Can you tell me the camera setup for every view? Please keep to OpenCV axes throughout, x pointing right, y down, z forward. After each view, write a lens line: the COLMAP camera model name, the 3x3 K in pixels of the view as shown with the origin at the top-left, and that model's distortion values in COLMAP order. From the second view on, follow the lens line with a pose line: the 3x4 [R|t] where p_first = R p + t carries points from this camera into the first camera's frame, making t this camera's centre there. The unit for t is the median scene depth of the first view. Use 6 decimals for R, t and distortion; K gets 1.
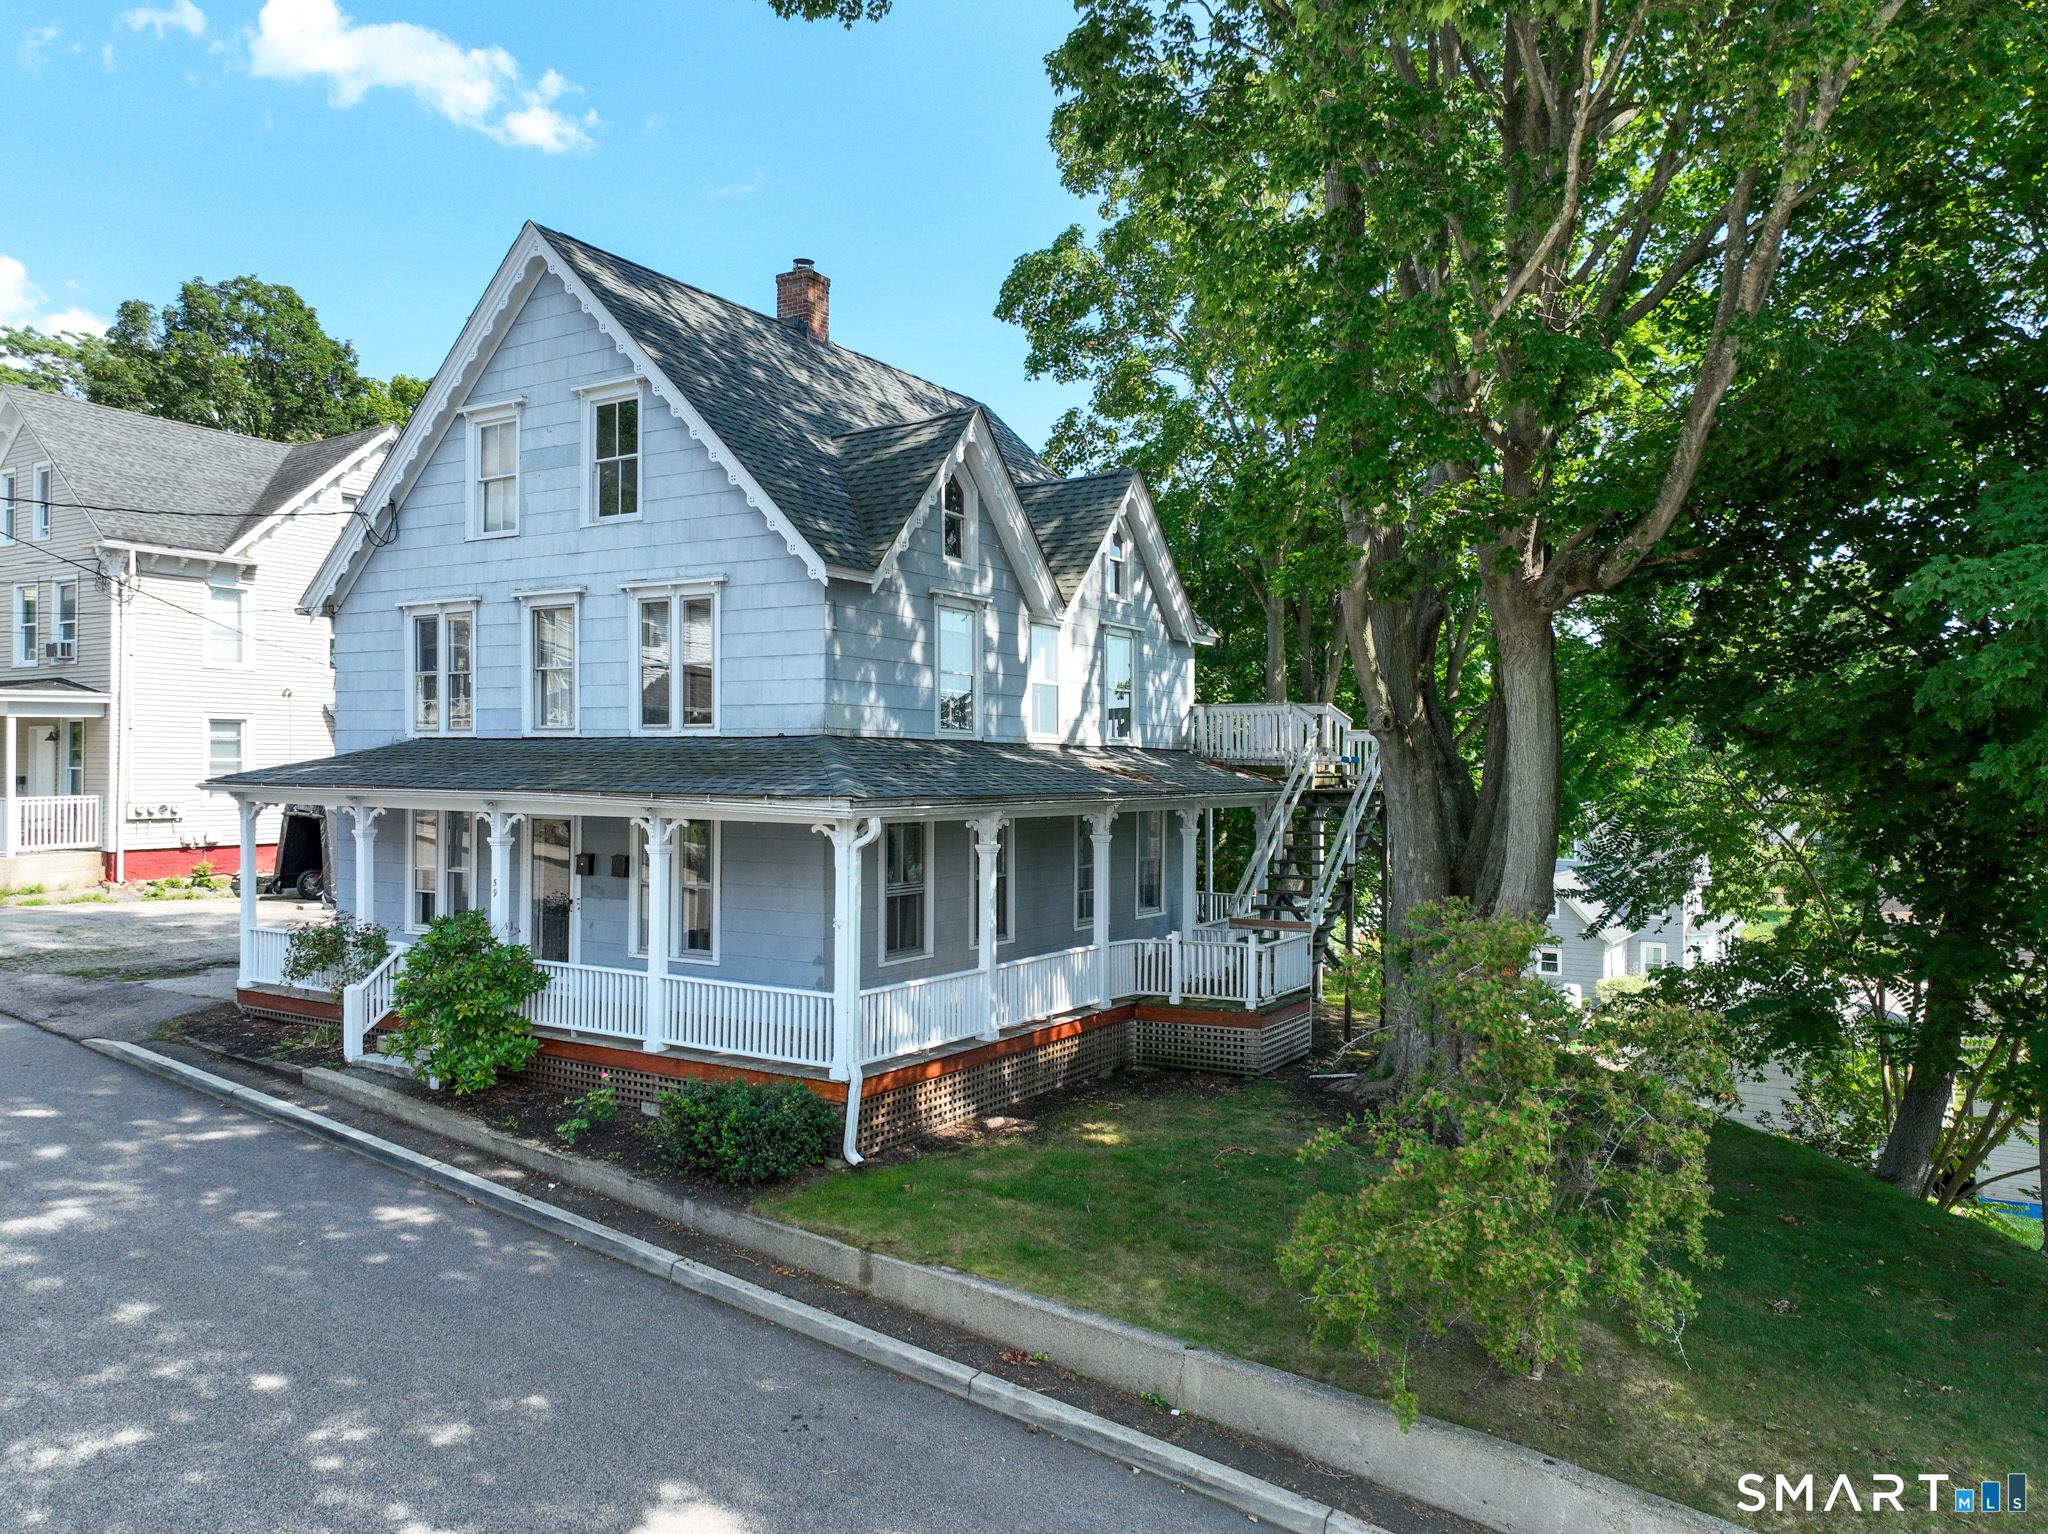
lens RADIAL K [[1429.1, 0, 1025.7], [0, 1429.1, 773.7], [0, 0, 1]] dist [0.000343, 0.011401]
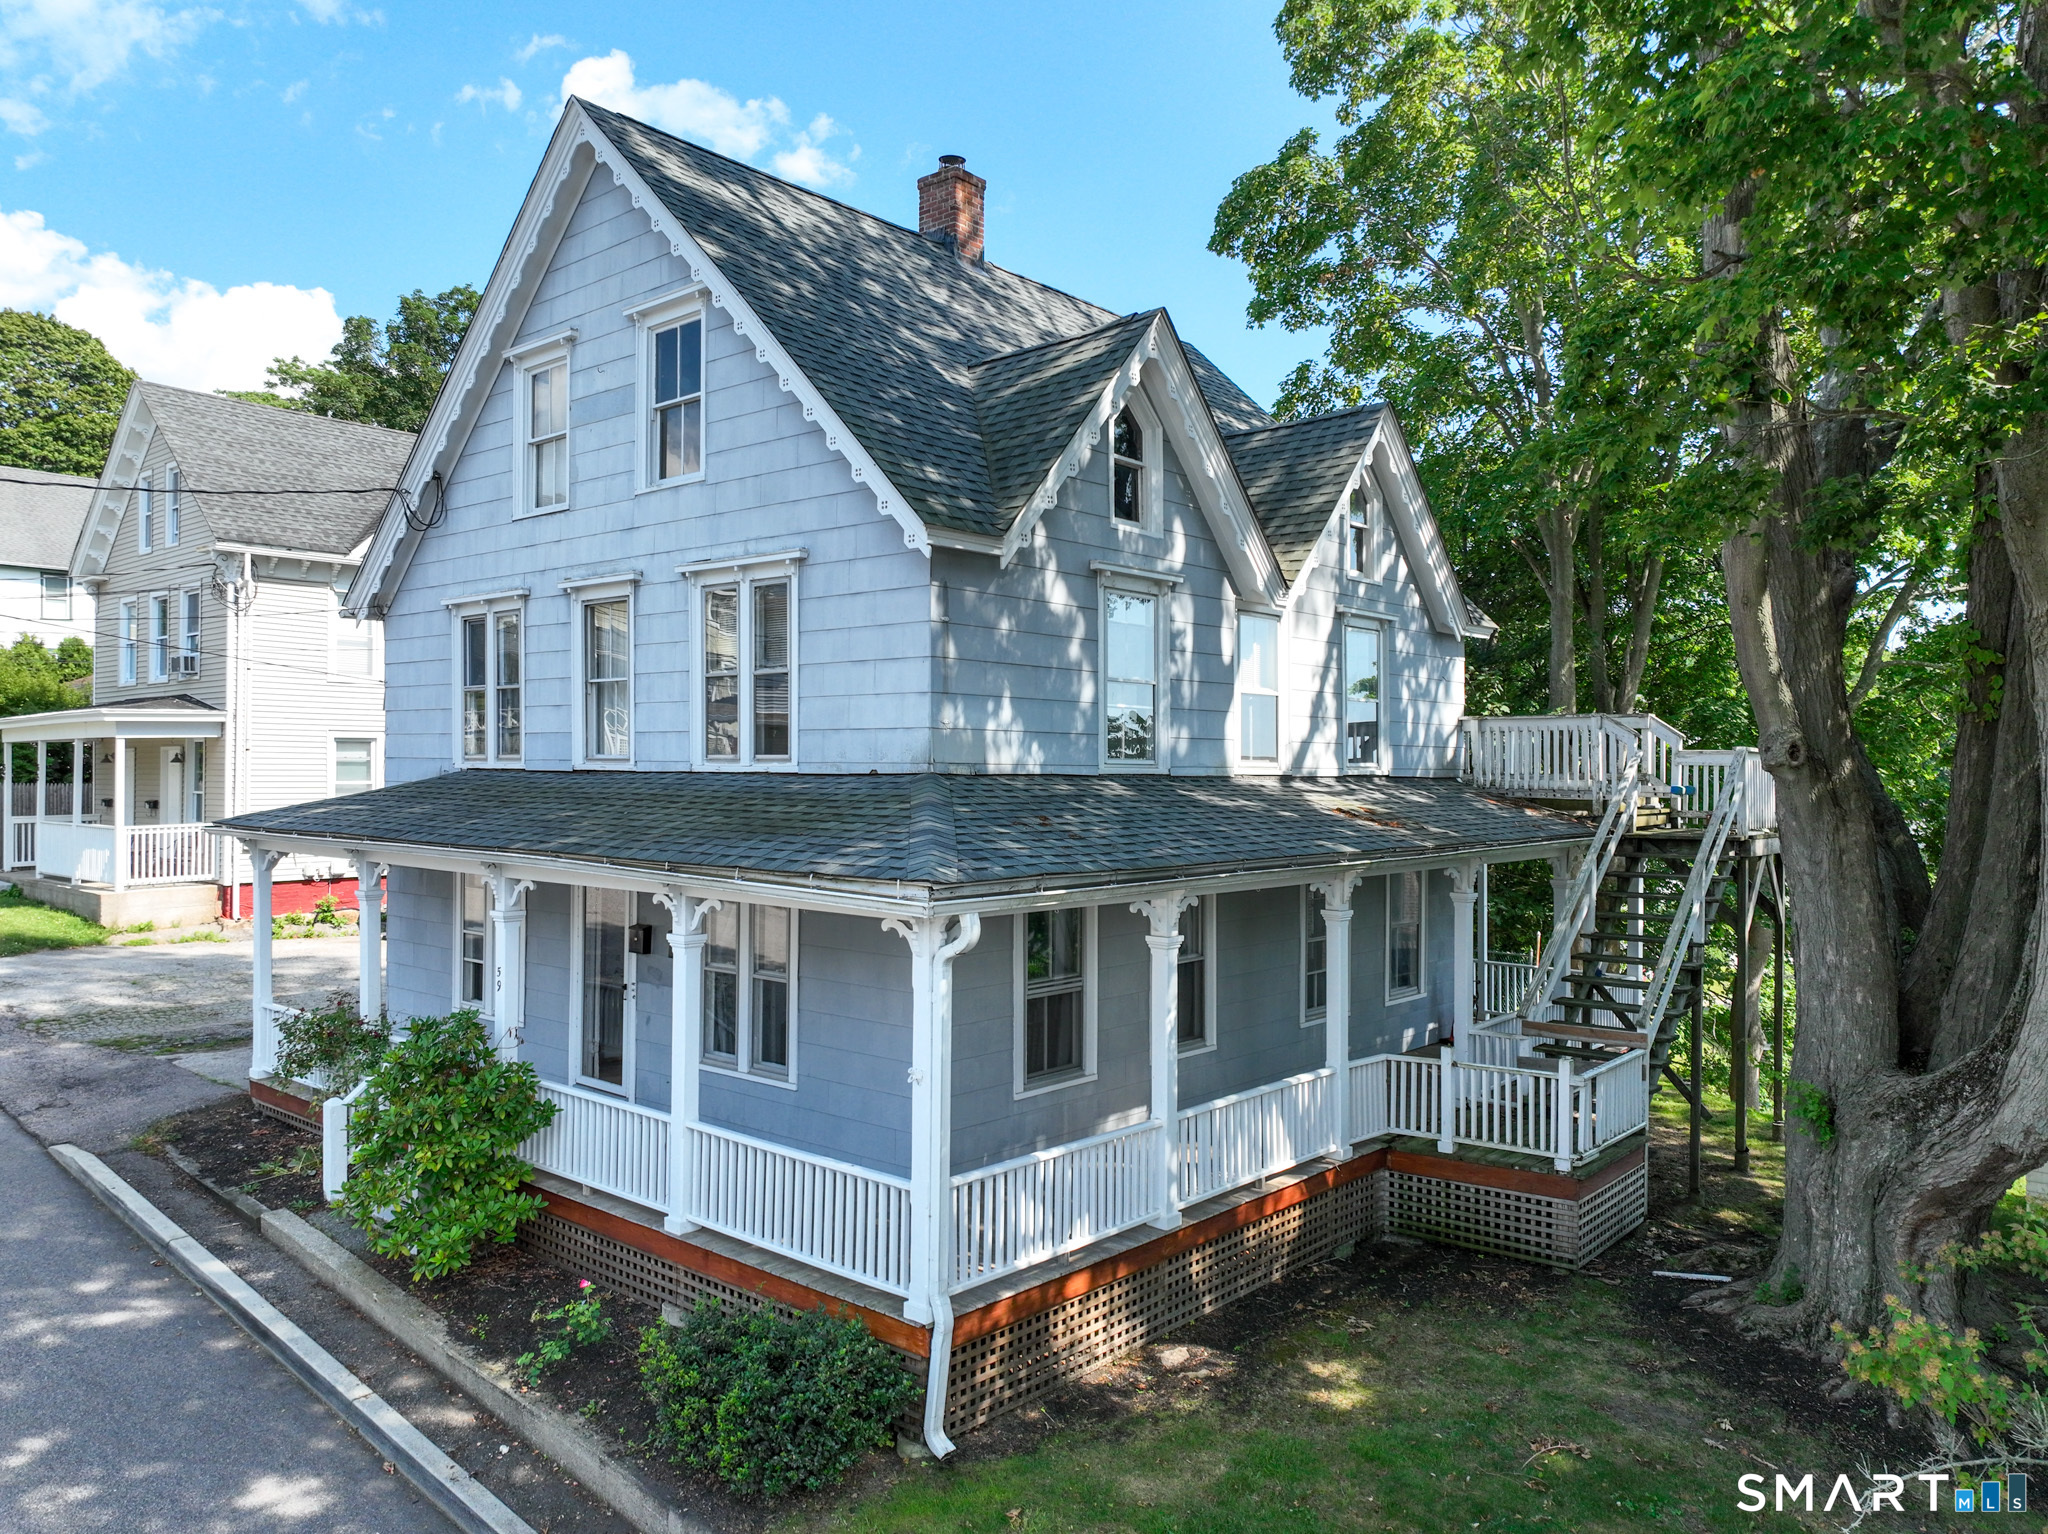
lens RADIAL K [[1429.1, 0, 1022.9], [0, 1429.1, 769.5], [0, 0, 1]] dist [0.000343, 0.011401]
pose [[0.986126, -0.000153, -0.165999, 0.017017], [-0.000686, 0.999987, -0.004998, -0.022381], [0.165997, 0.005042, 0.986113, 0.283282]]
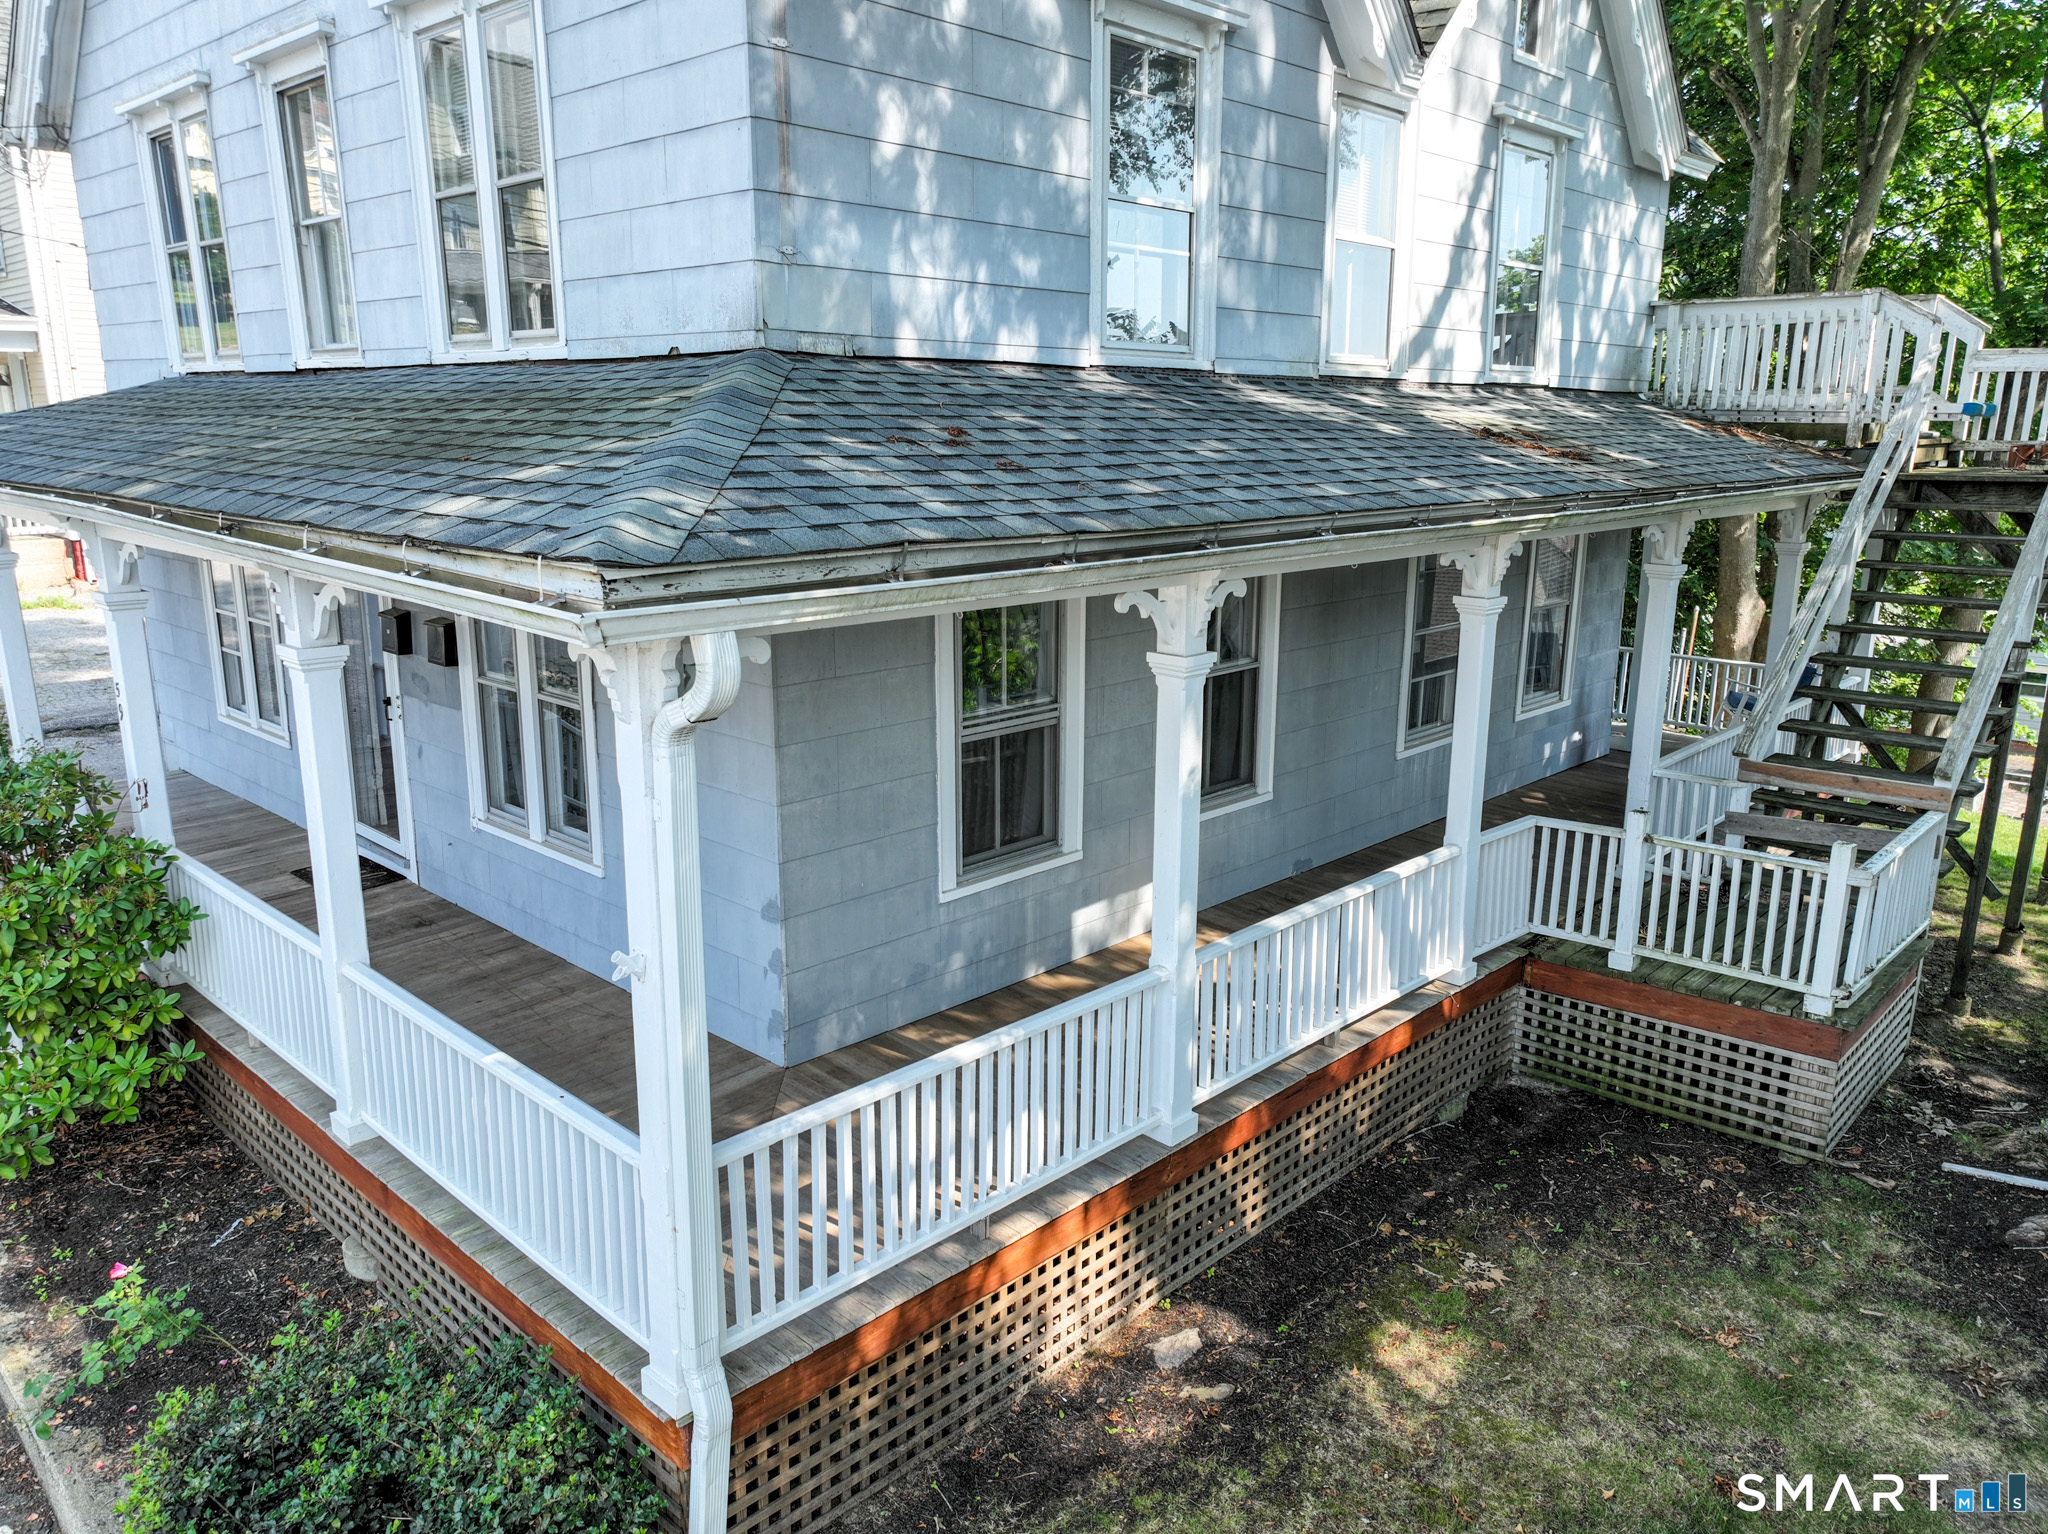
lens RADIAL K [[1429.1, 0, 1020.7], [0, 1429.1, 765.1], [0, 0, 1]] dist [0.000343, 0.011401]
pose [[0.977225, 0.049979, -0.206237, 0.009014], [-0.000808, 0.972739, 0.231901, -0.006720], [0.212205, -0.226453, 0.950625, 0.555443]]
